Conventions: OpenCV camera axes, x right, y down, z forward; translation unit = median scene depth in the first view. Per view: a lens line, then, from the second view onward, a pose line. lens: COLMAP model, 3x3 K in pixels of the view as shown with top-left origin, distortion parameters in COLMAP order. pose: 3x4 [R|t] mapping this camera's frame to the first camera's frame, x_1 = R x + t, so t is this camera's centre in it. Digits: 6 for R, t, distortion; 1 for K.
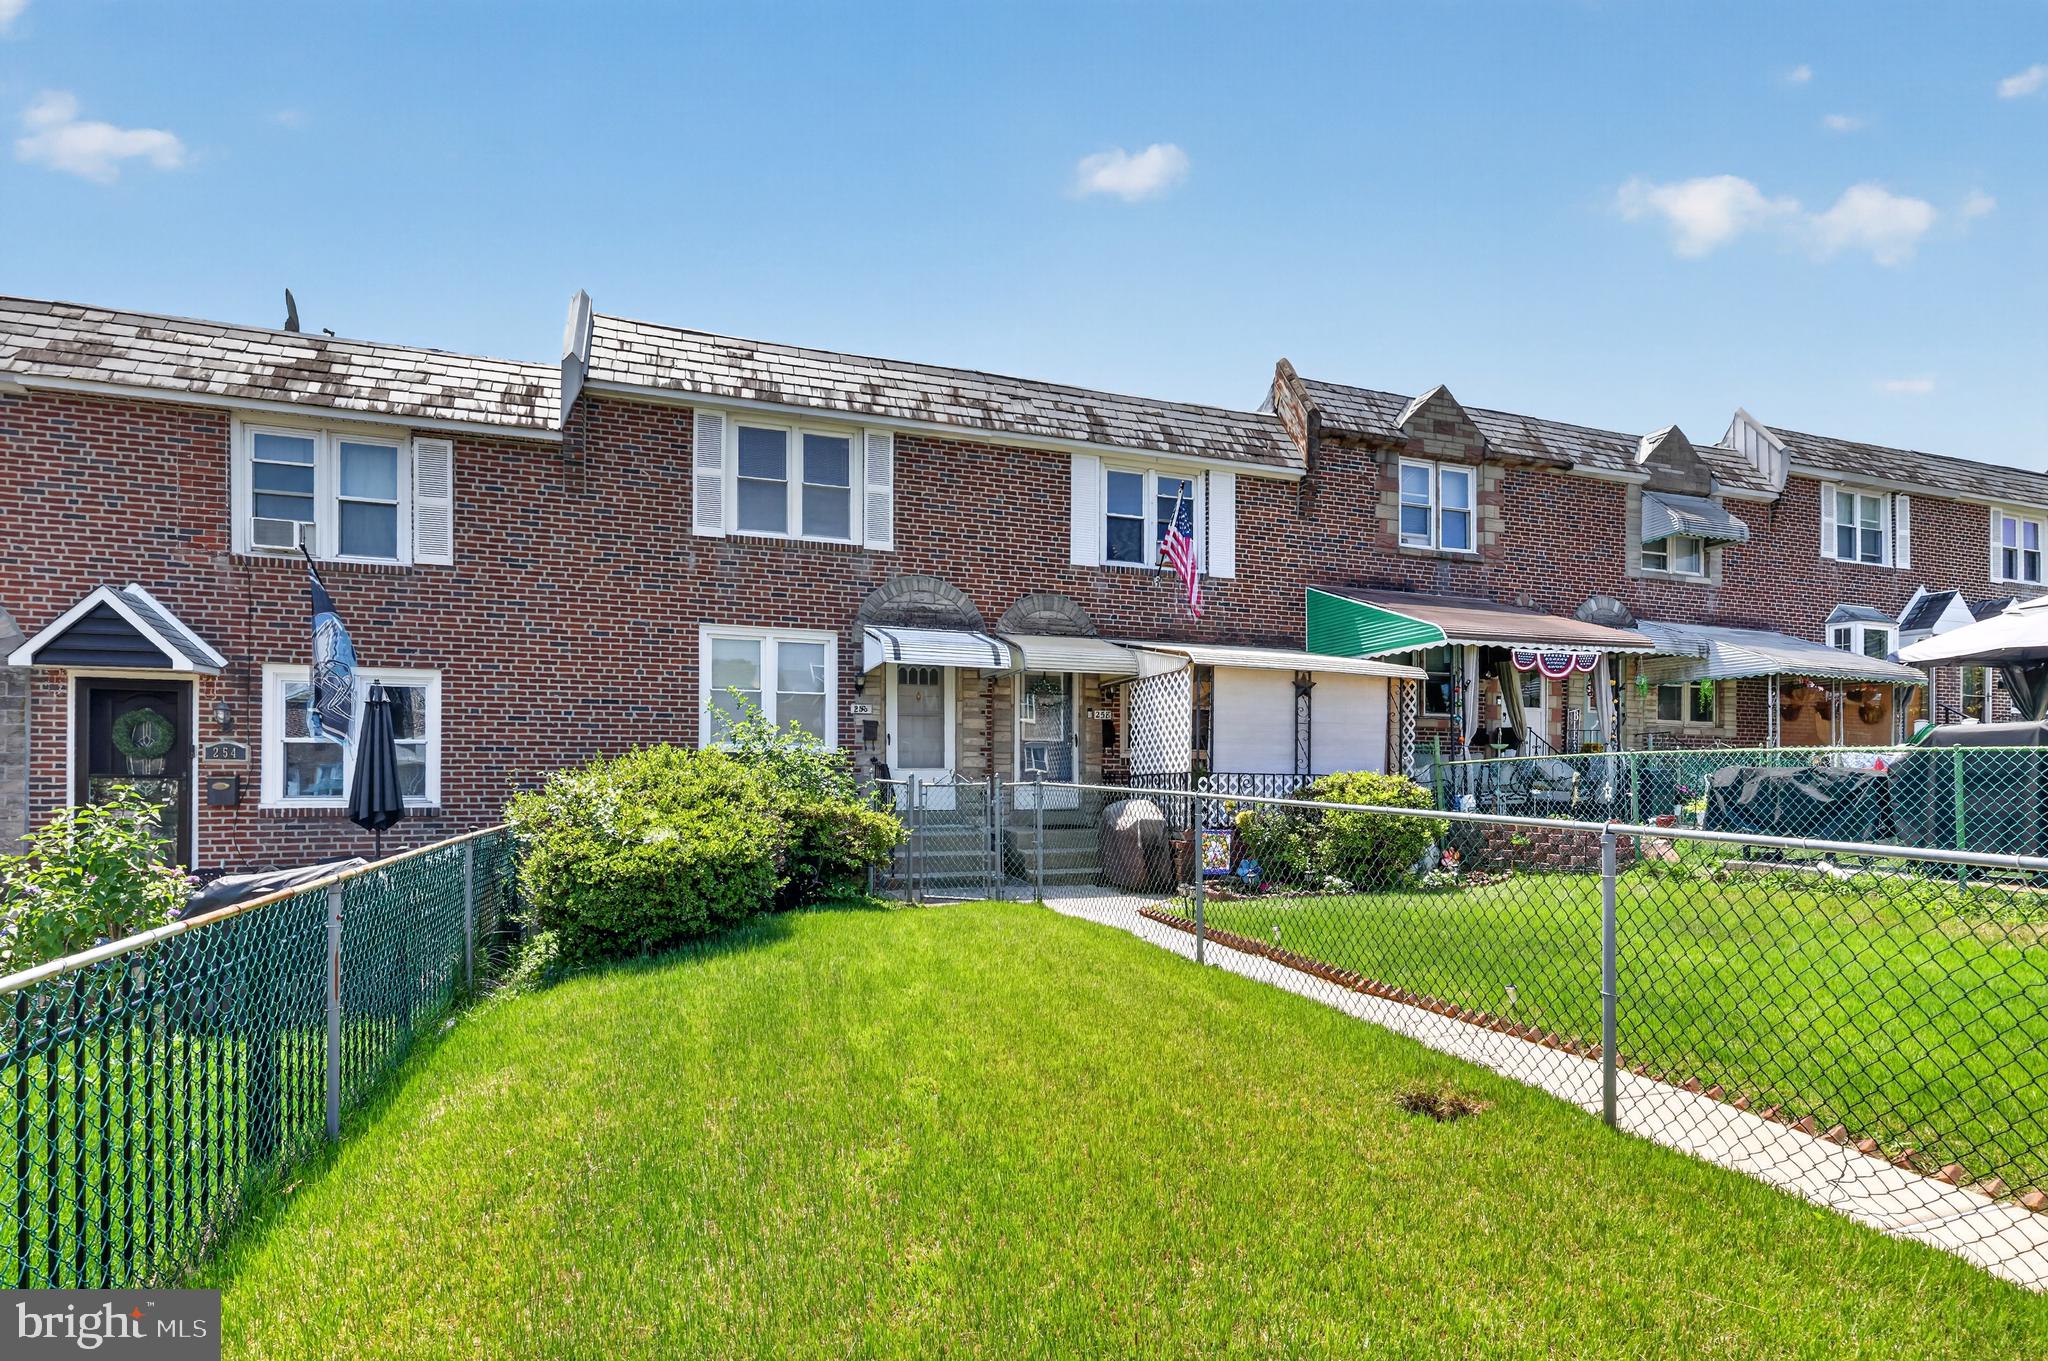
lens RADIAL K [[869.7, 0, 974.7], [0, 869.7, 789.1], [0, 0, 1]] dist [-0.000379, -0.000028]
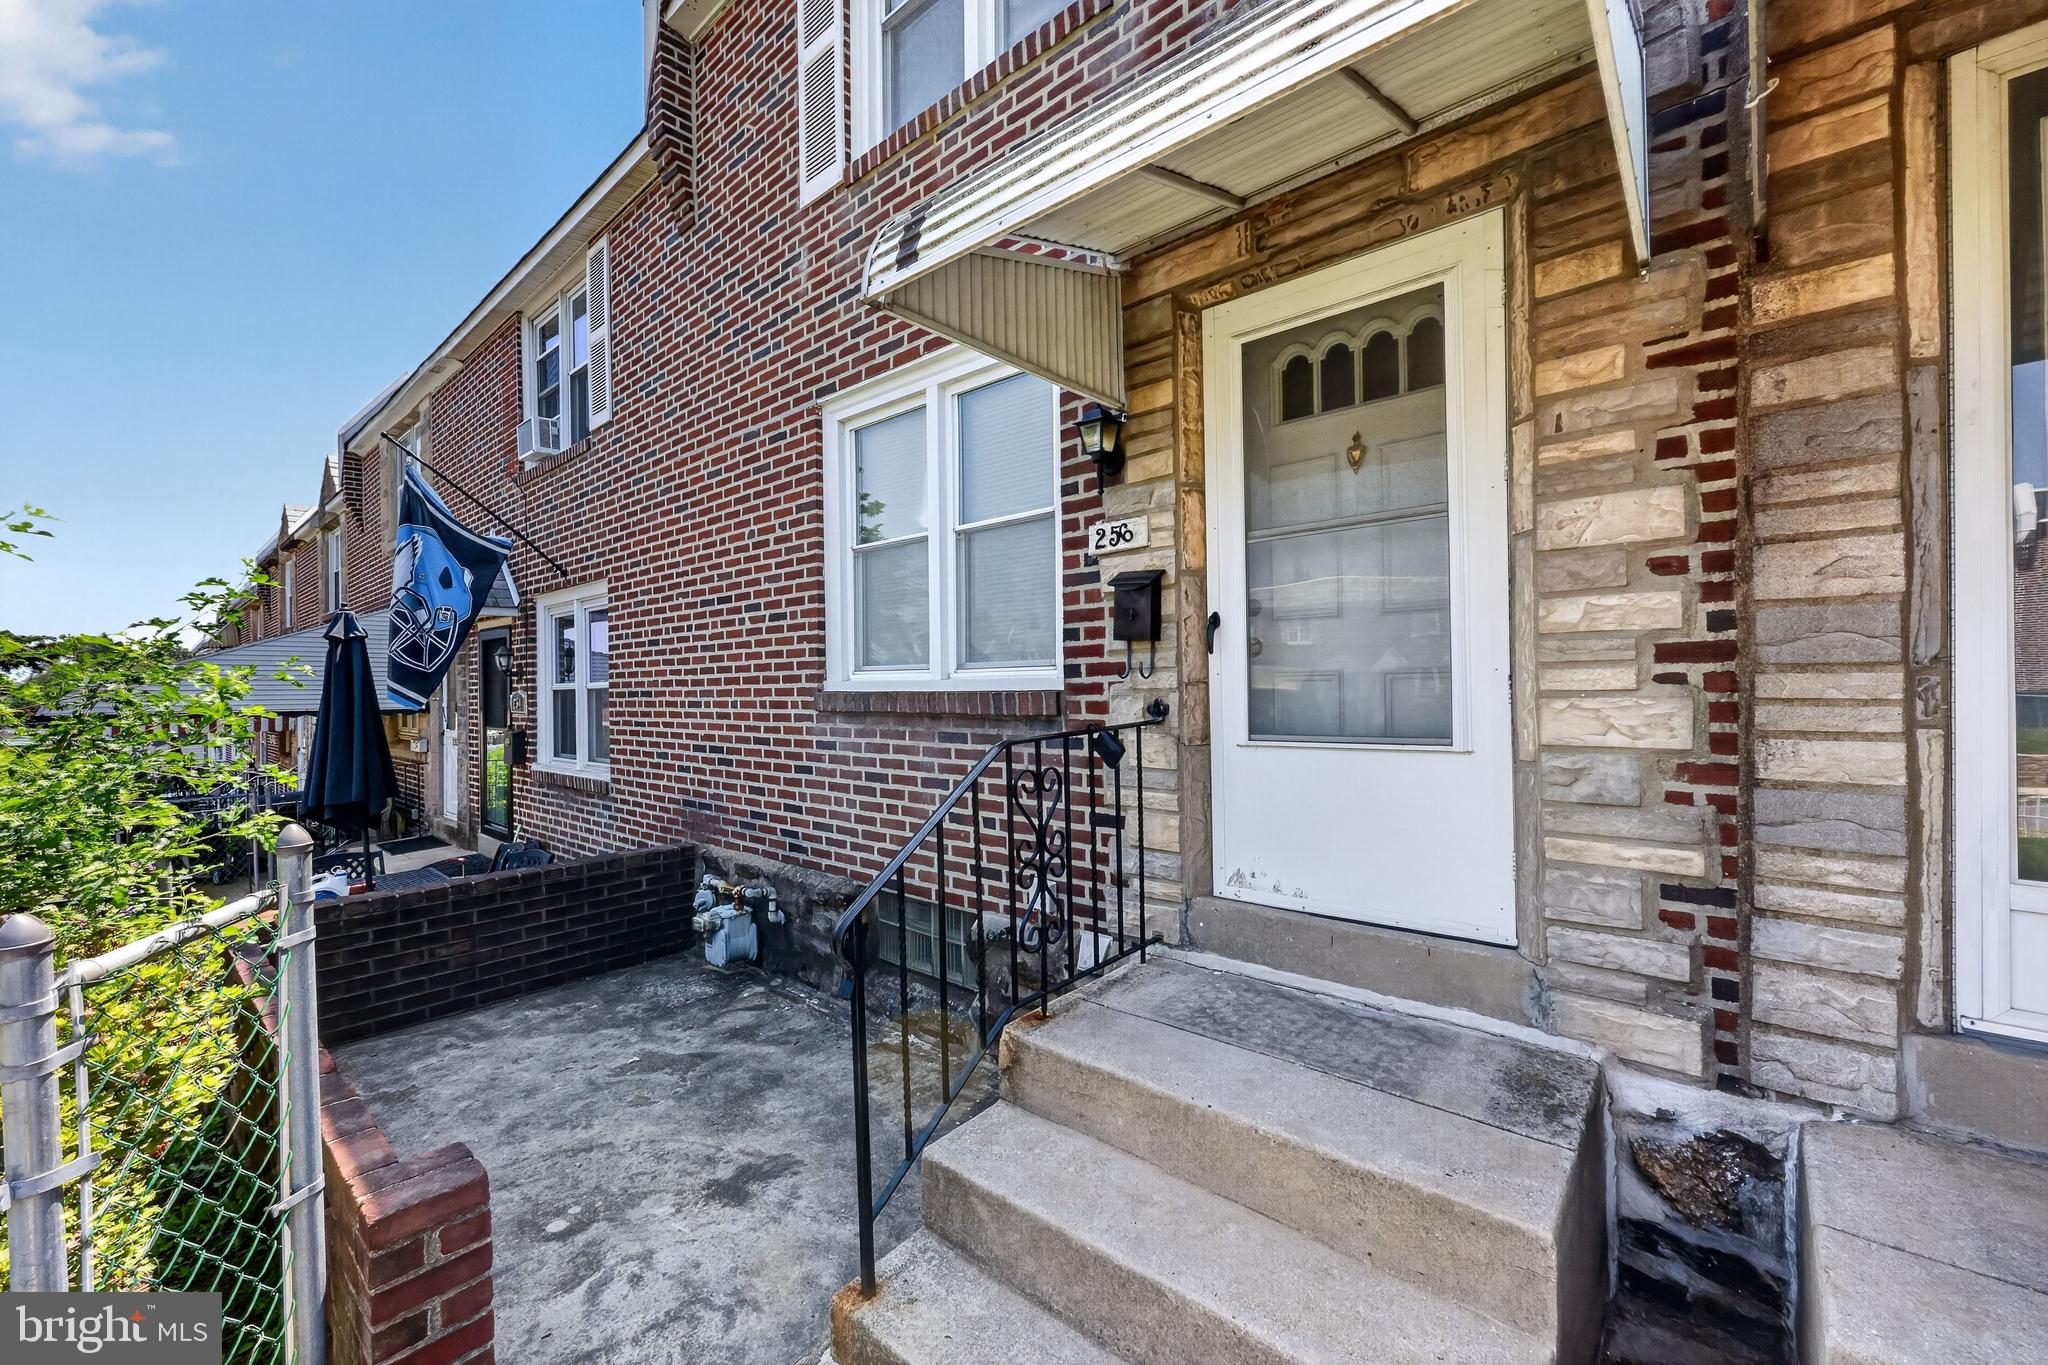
lens RADIAL K [[808.9, 0, 1040.2], [0, 808.9, 688.8], [0, 0, 1]] dist [-0.000899, 0.000554]
pose [[0.529940, -0.010631, -0.847968, 0.088383], [0.005073, 0.999943, -0.009366, -0.039160], [0.848020, 0.000662, 0.529964, 0.850599]]
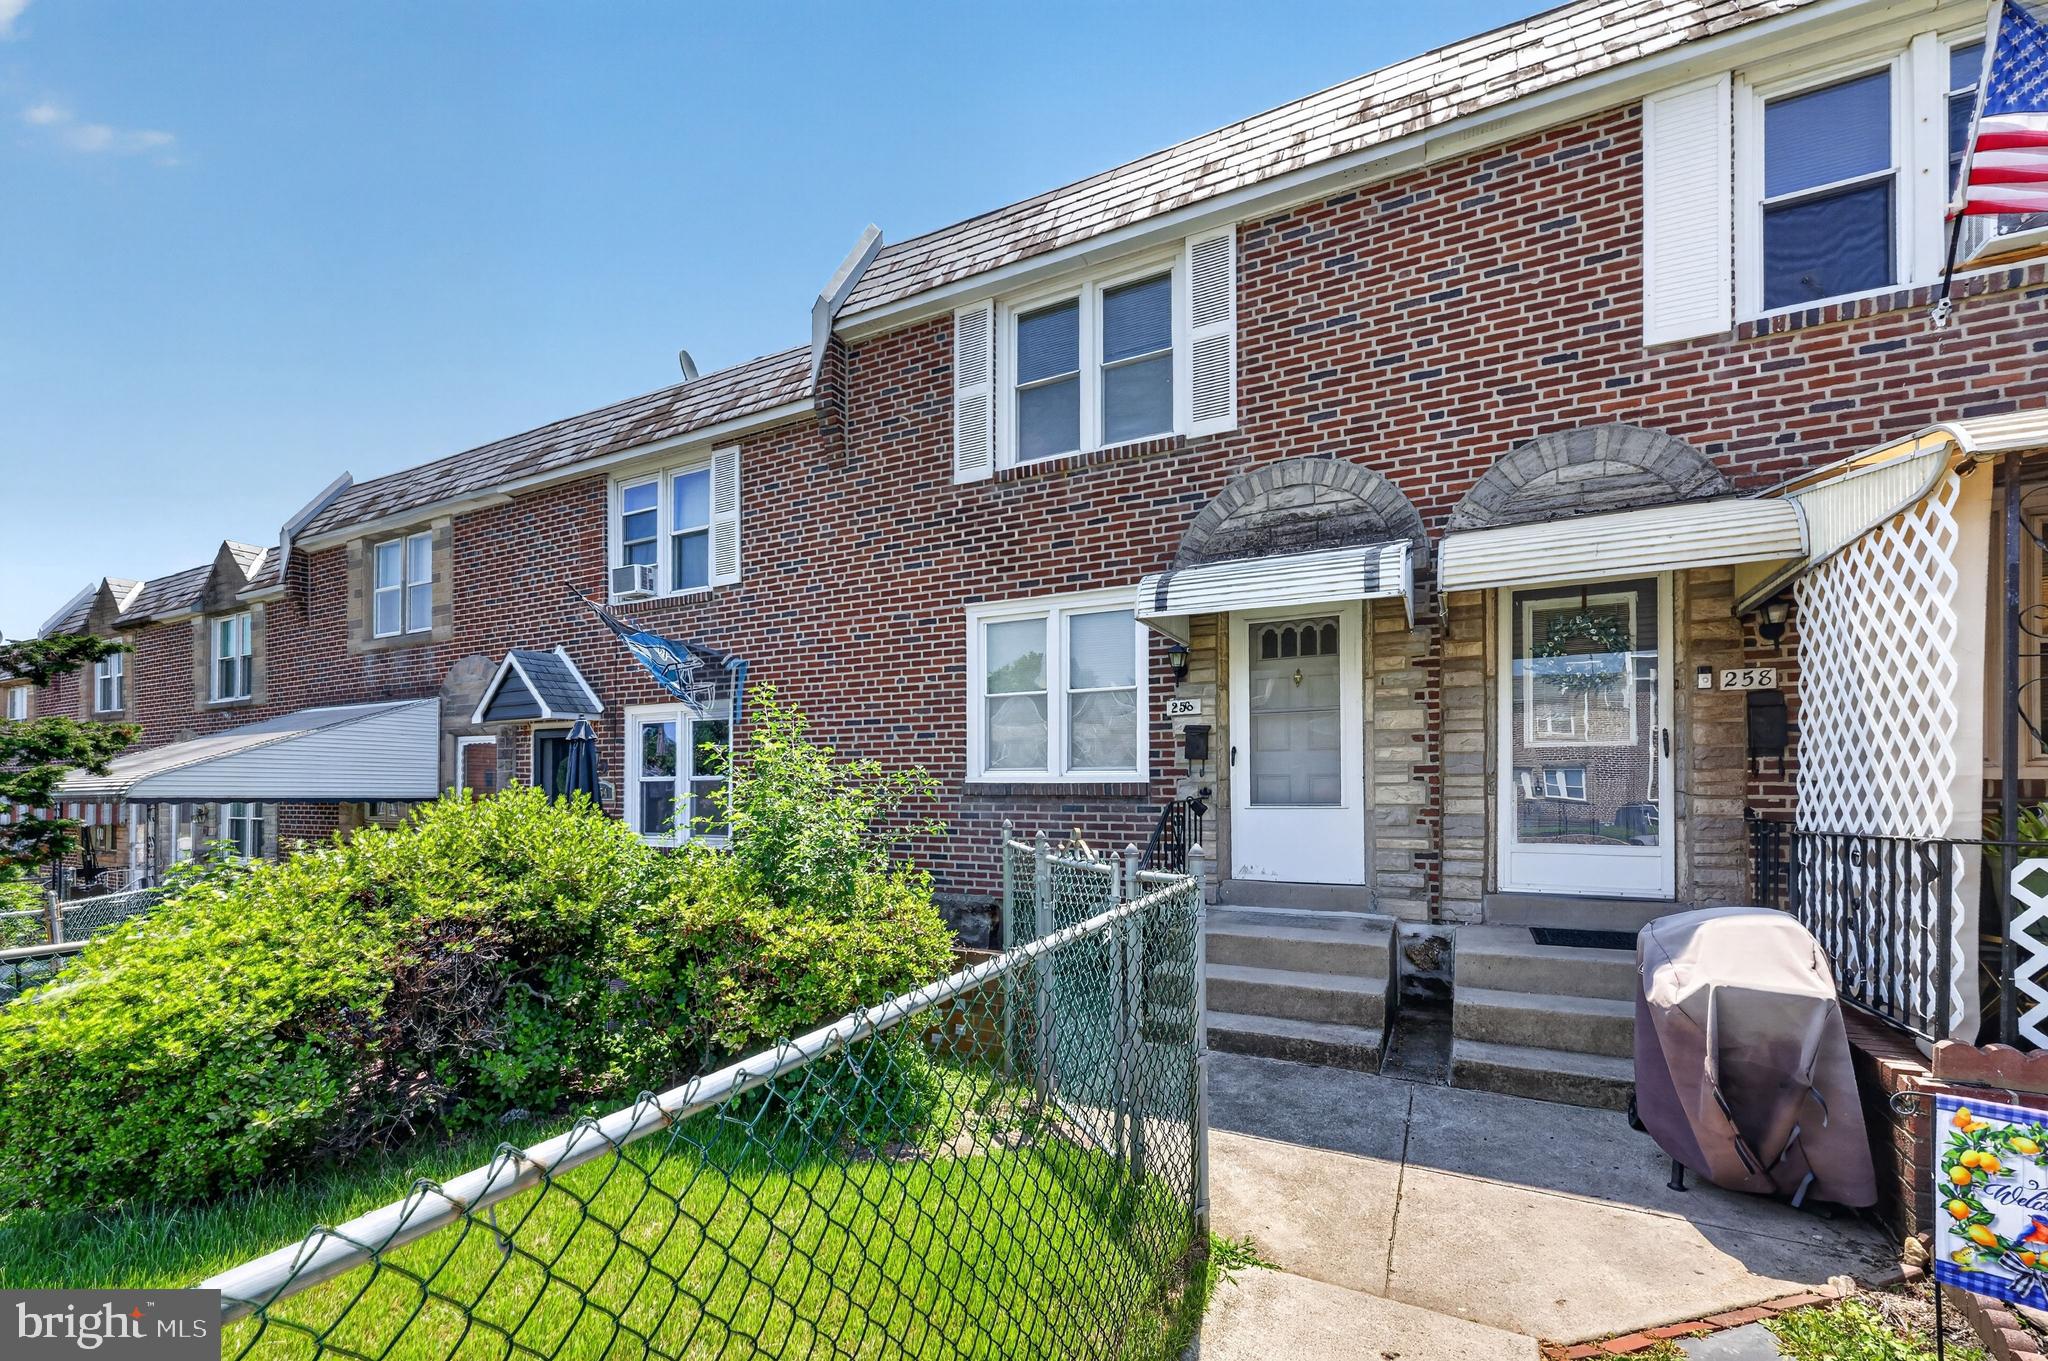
lens RADIAL K [[821.0, 0, 1043.0], [0, 821.0, 789.9], [0, 0, 1]] dist [-0.001360, 0.000525]
pose [[0.728149, -0.006068, -0.685393, 0.189649], [-0.001454, 0.999945, -0.010397, -0.029895], [0.685418, 0.008567, 0.728100, 0.533731]]
